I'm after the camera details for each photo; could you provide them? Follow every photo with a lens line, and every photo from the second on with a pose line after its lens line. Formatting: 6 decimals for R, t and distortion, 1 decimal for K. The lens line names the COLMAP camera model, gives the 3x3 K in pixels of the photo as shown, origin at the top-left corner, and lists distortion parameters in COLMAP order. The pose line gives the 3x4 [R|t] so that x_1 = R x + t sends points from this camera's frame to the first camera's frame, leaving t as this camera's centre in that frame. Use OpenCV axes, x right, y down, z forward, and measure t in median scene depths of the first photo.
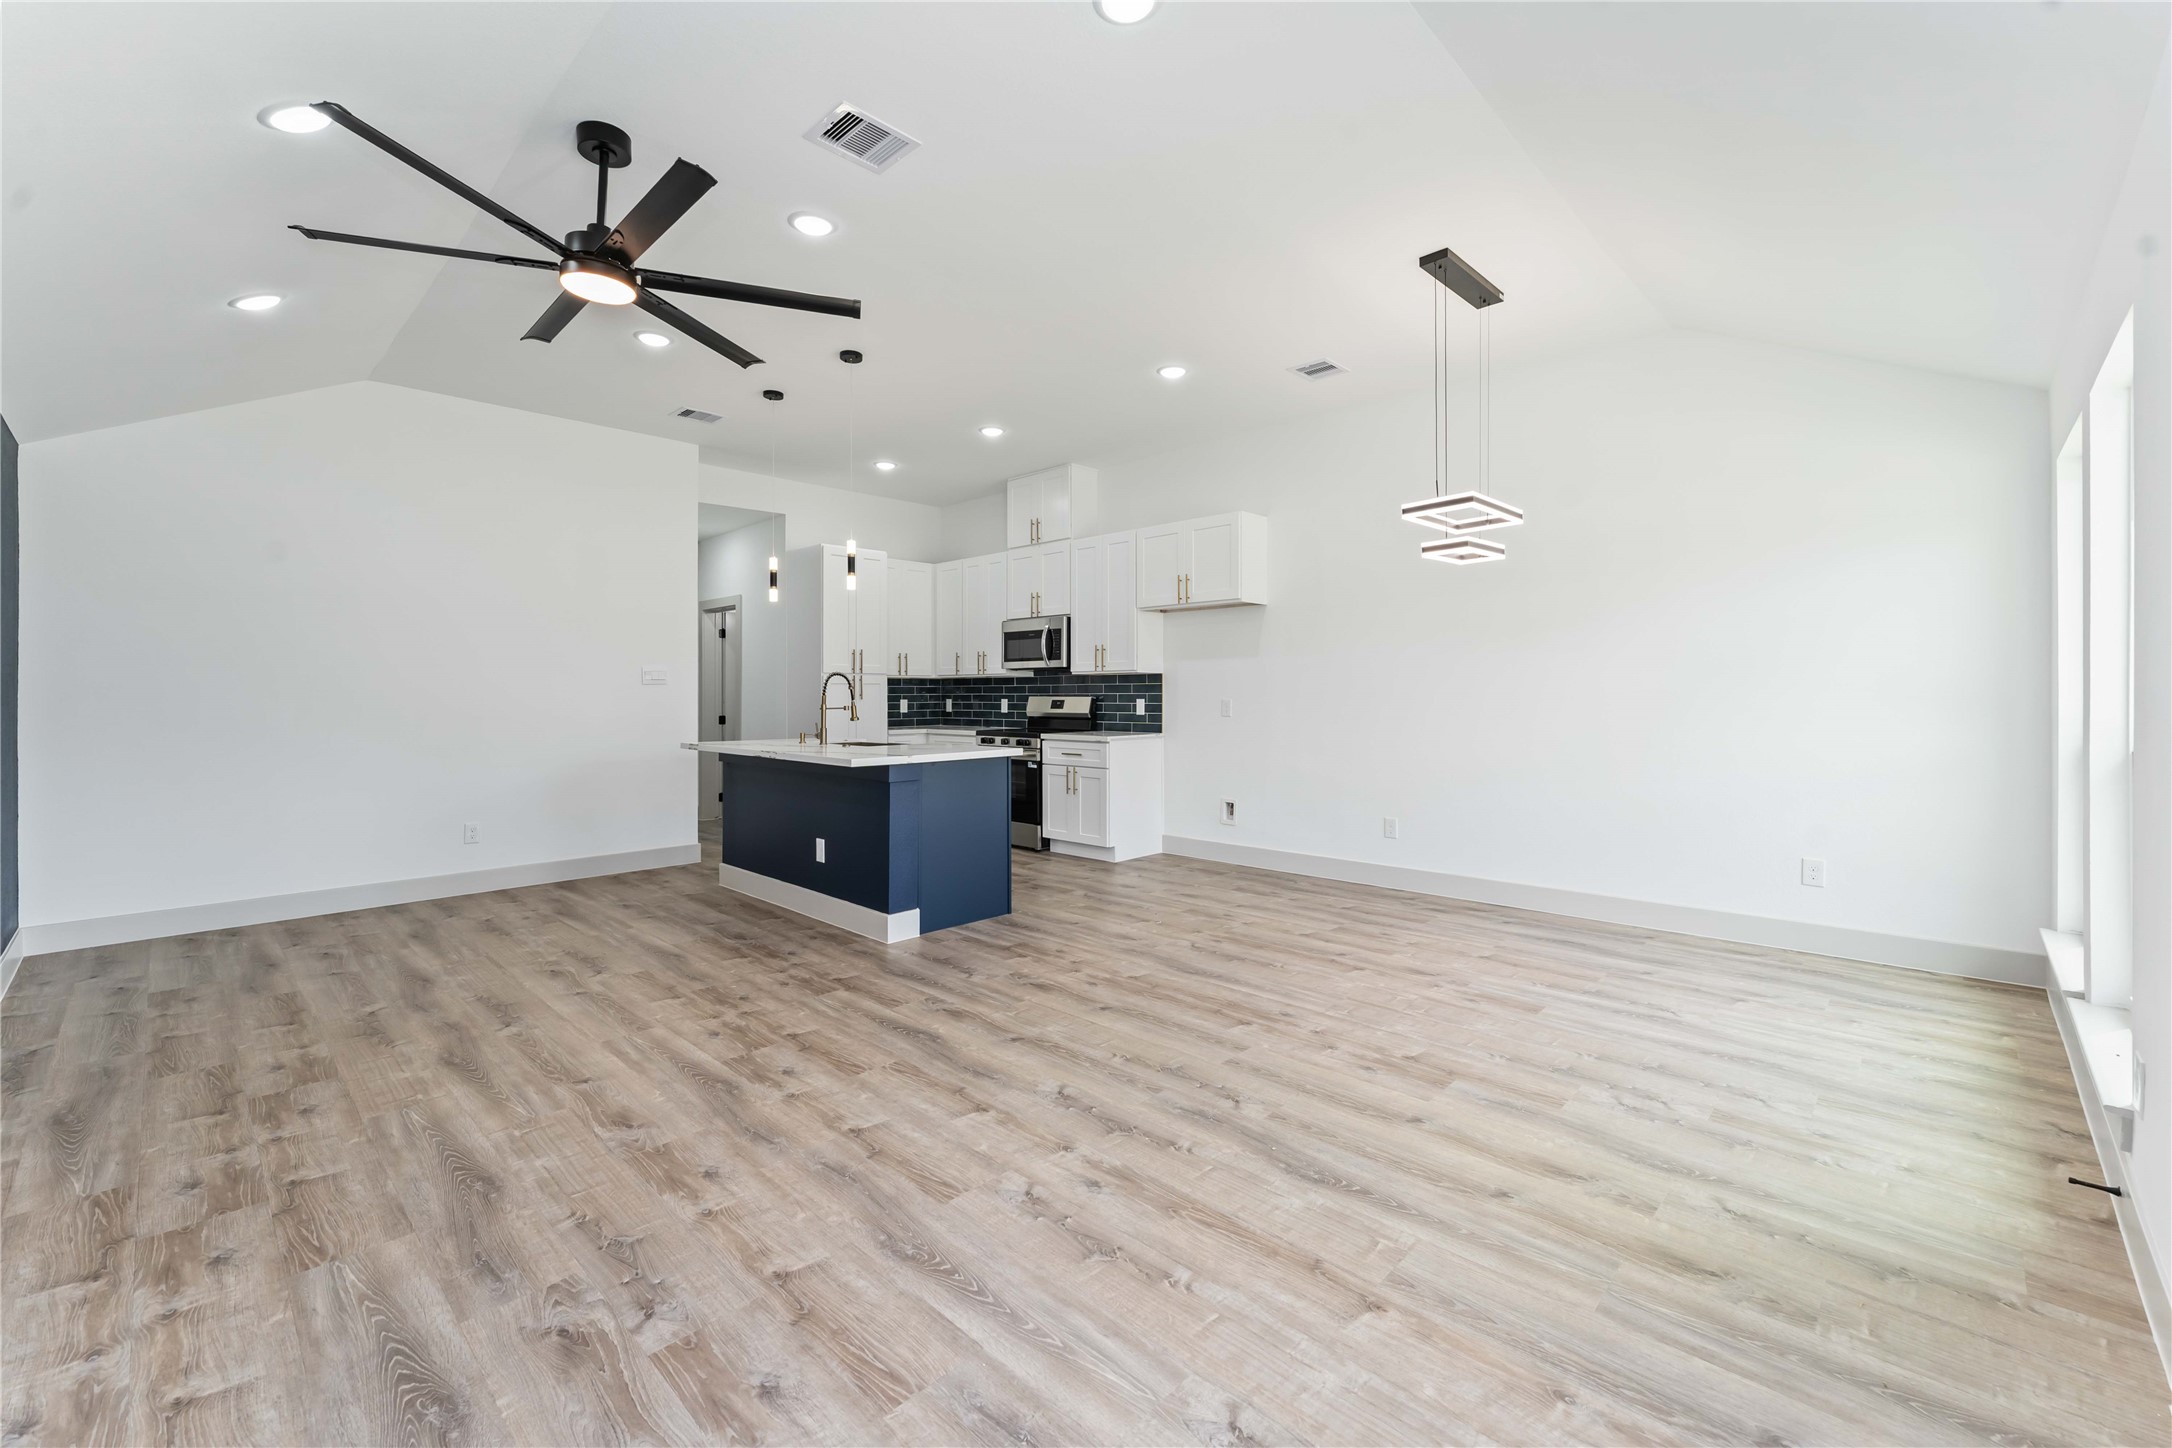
lens RADIAL K [[895.3, 0, 1084.4], [0, 895.3, 687.2], [0, 0, 1]] dist [0.001766, 0.000041]
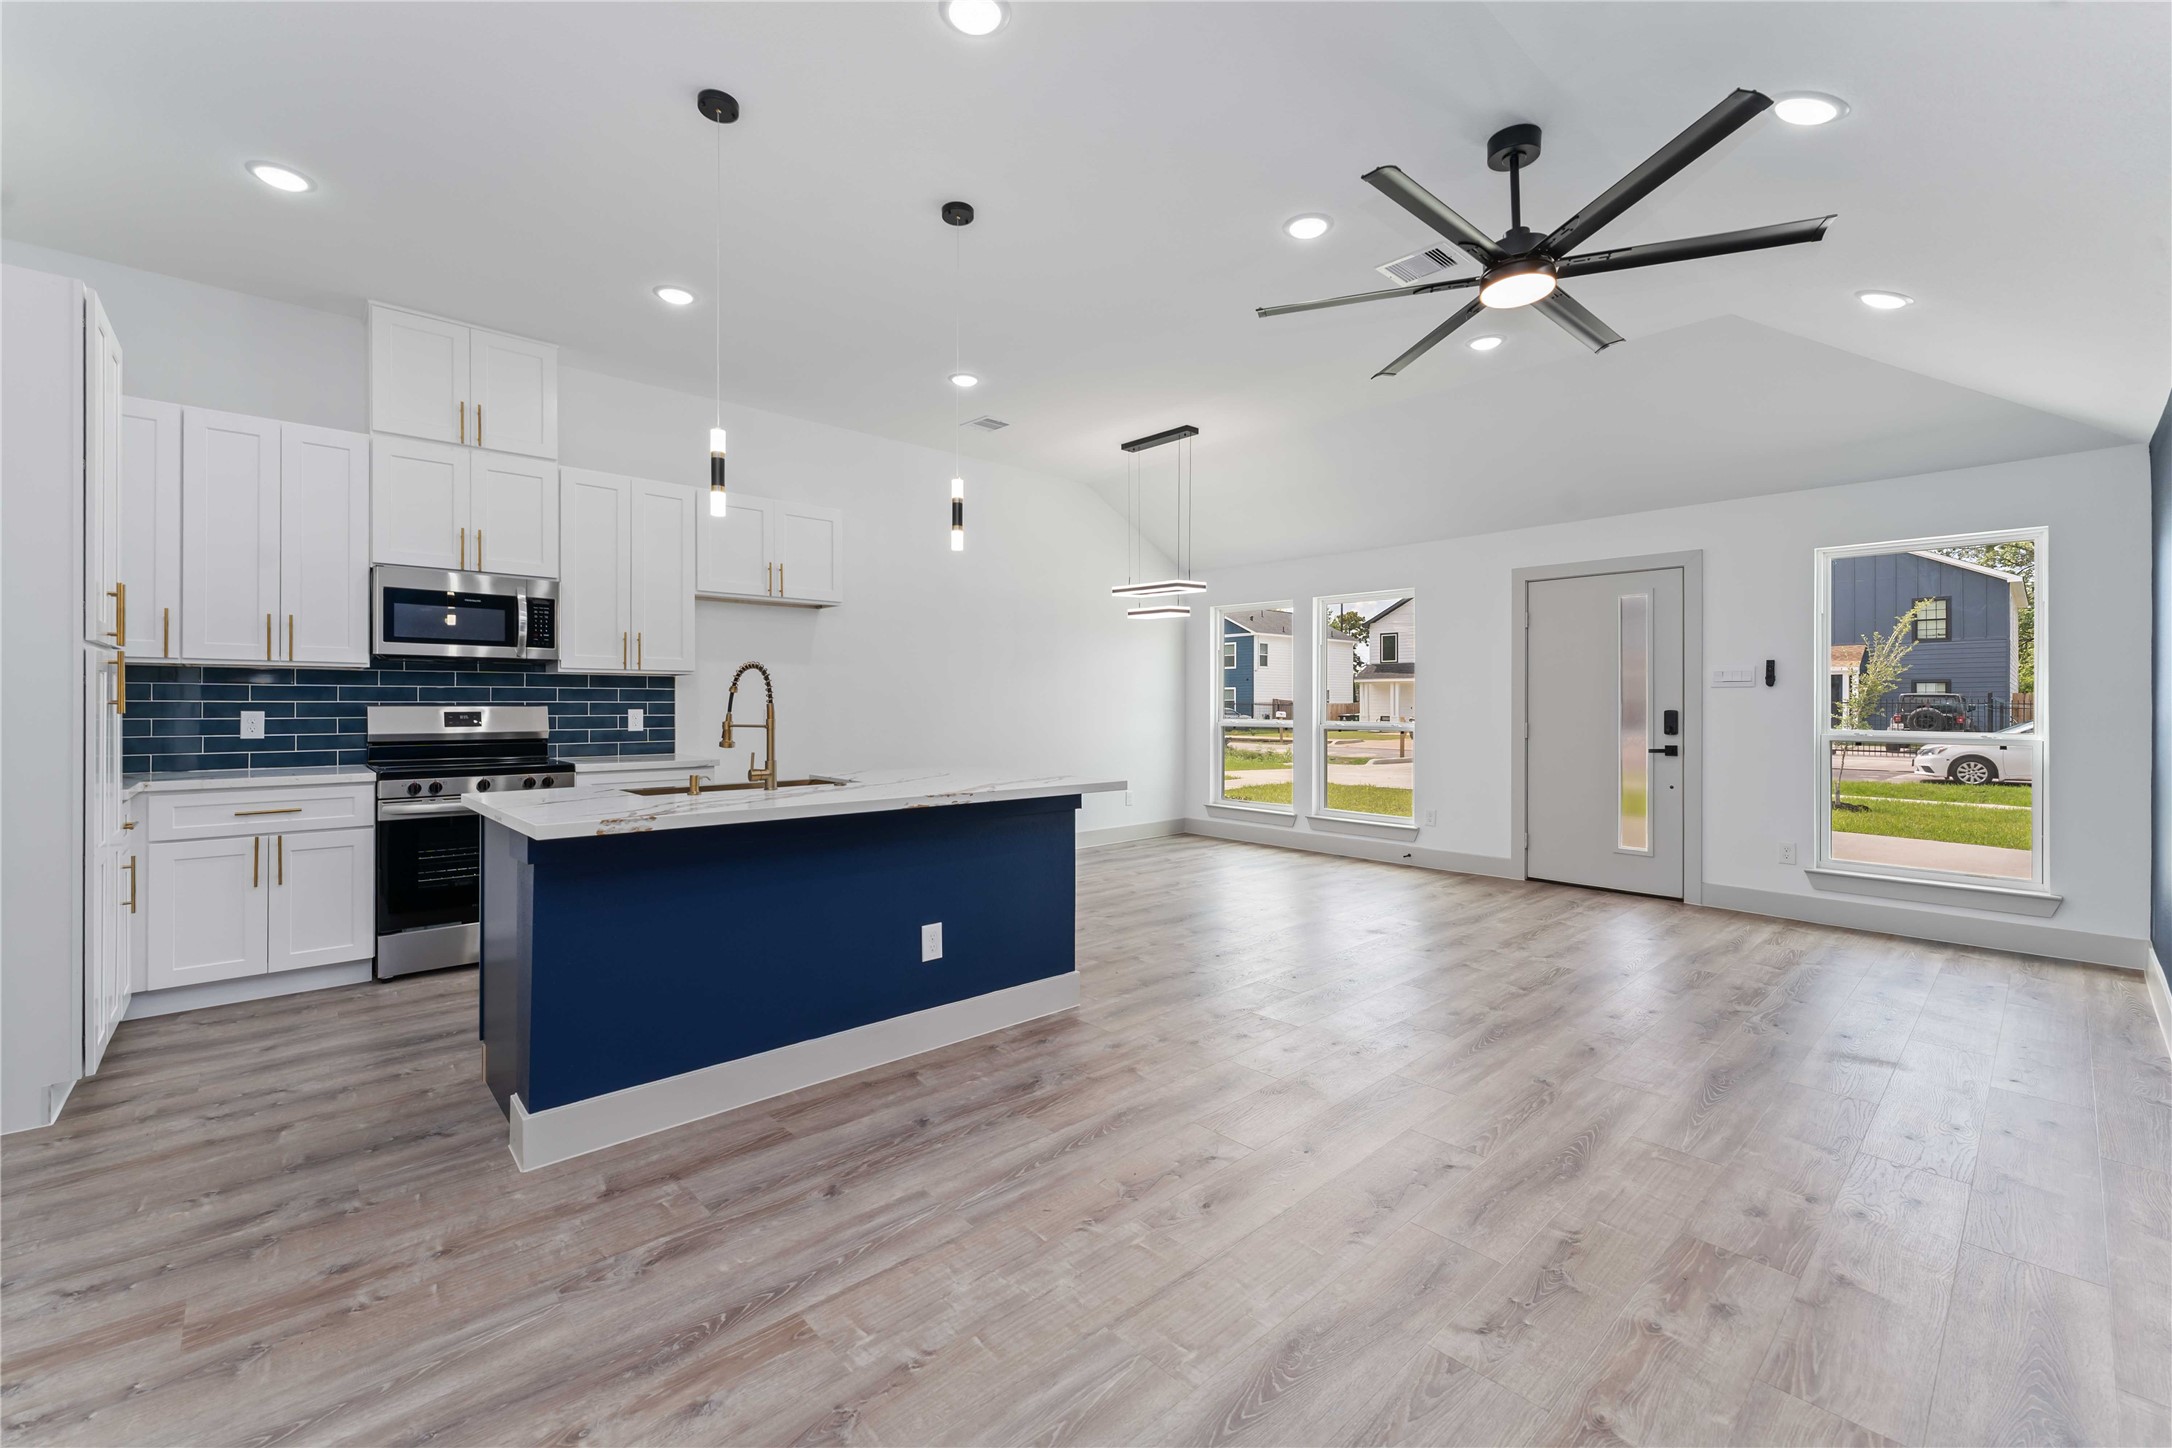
lens RADIAL K [[898.6, 0, 1077.2], [0, 898.6, 704.9], [0, 0, 1]] dist [0.002825, 0.000305]
pose [[0.059702, 0.001621, 0.998215, -1.169851], [-0.009236, 0.999957, -0.001071, 0.012245], [-0.998174, -0.009155, 0.059714, 1.068027]]
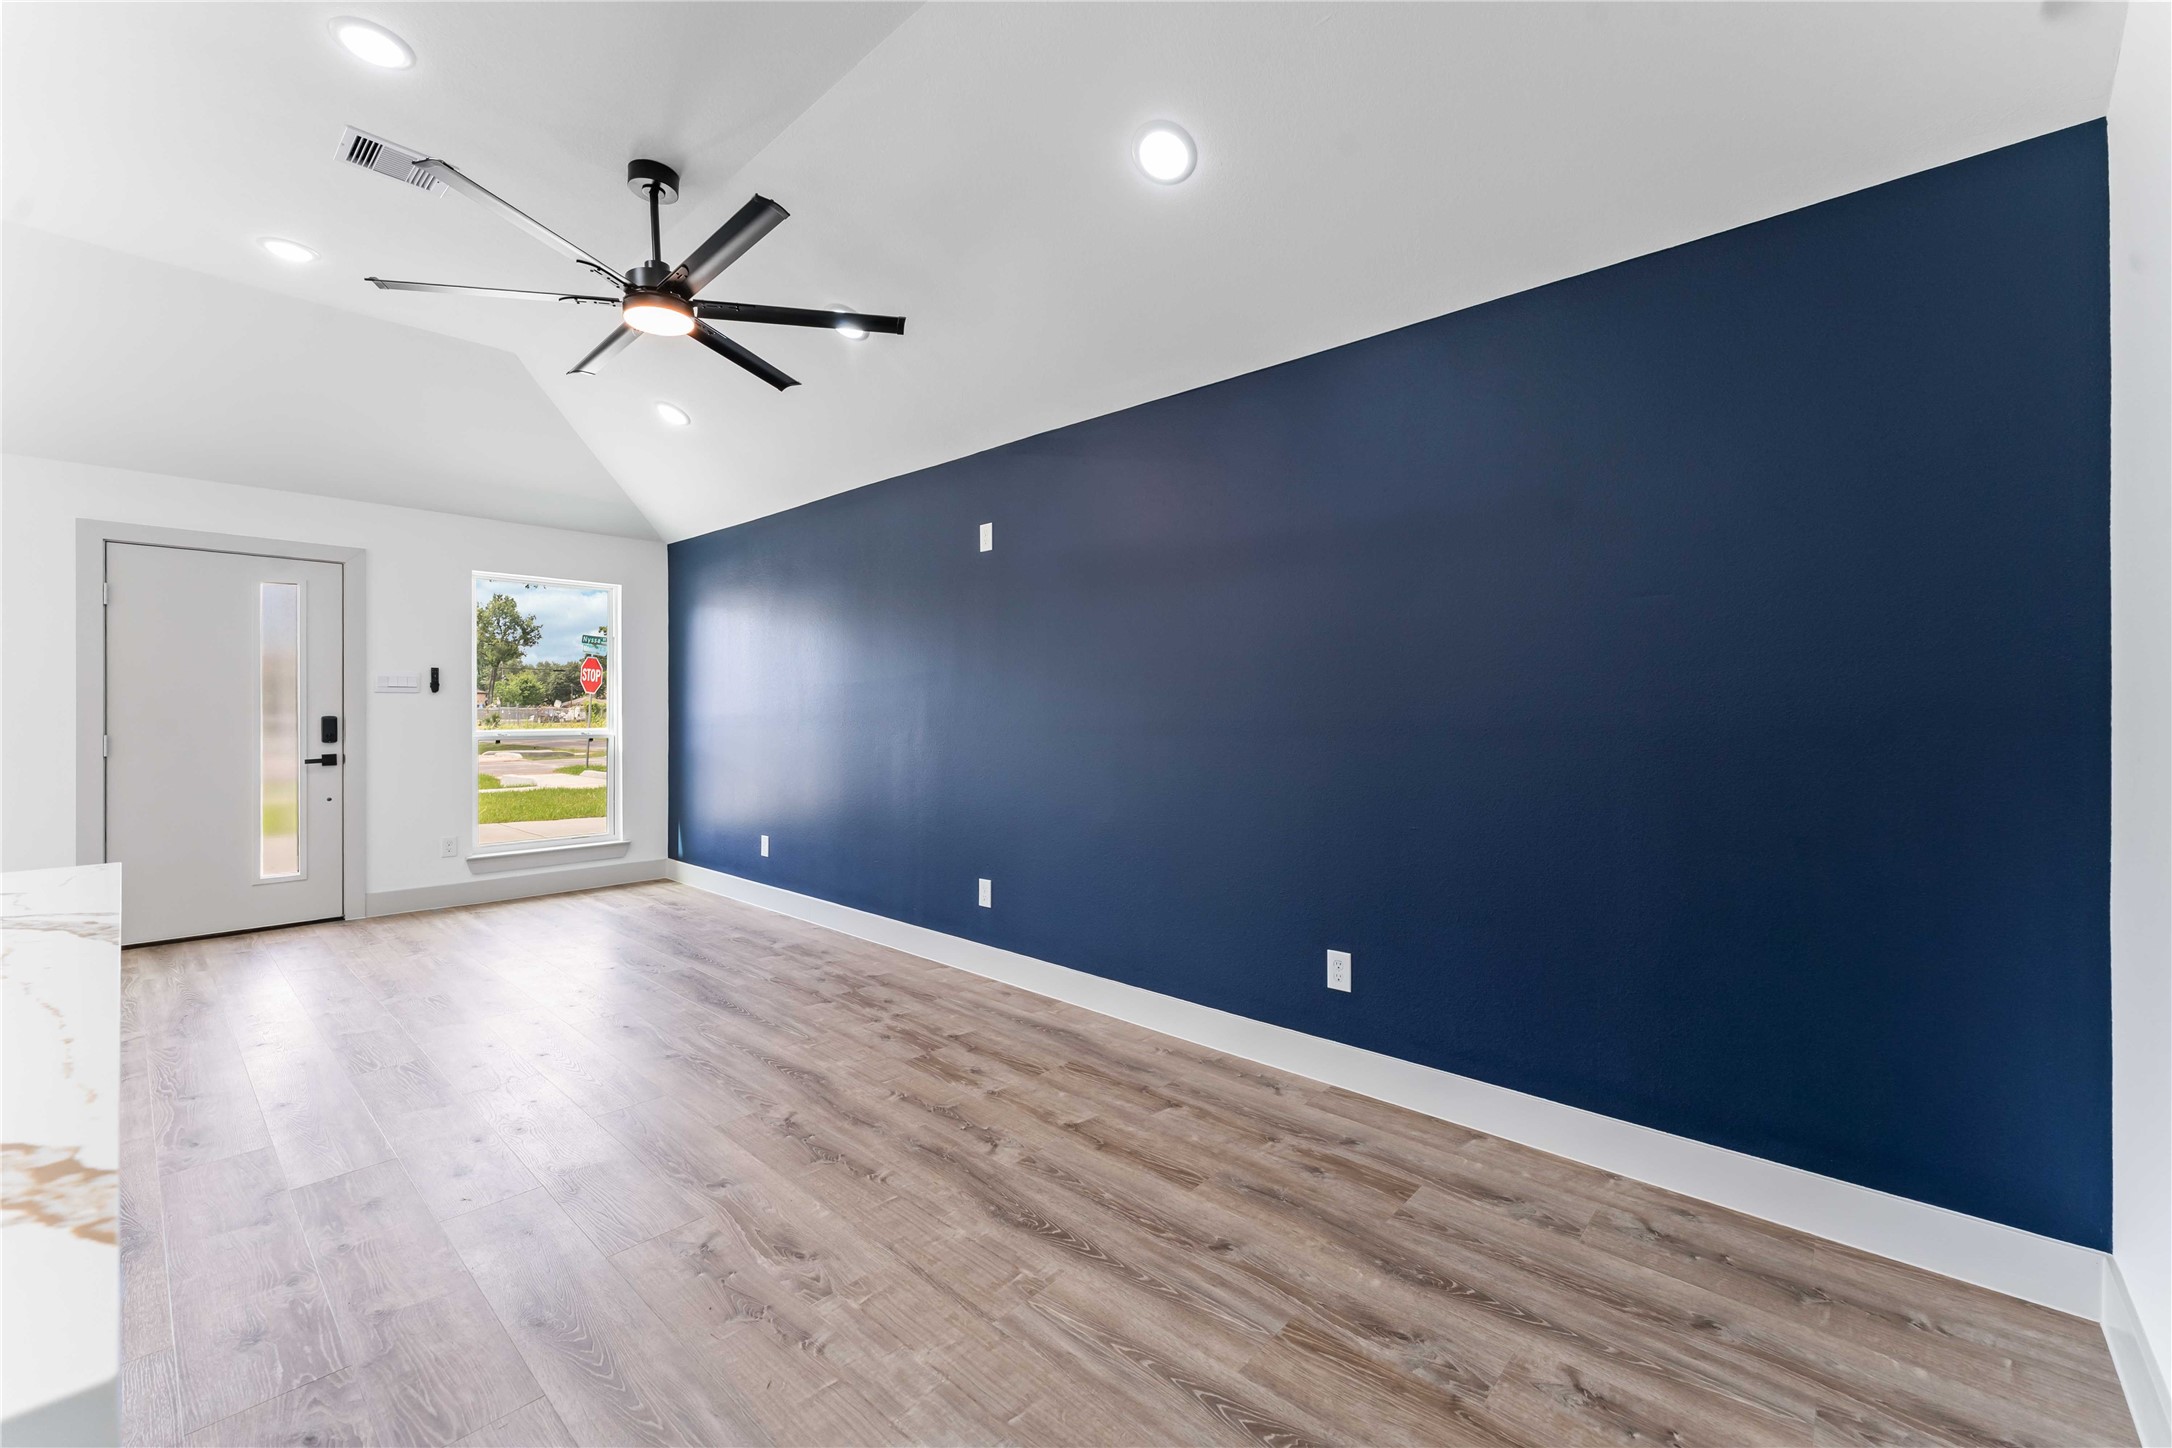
lens RADIAL K [[885.6, 0, 1080.7], [0, 885.6, 704.0], [0, 0, 1]] dist [0.001181, 0.000562]
pose [[-0.999652, 0.004183, -0.026030, -0.755008], [0.004443, 0.999941, -0.009945, 0.010702], [0.025987, -0.010057, -0.999612, 1.535697]]
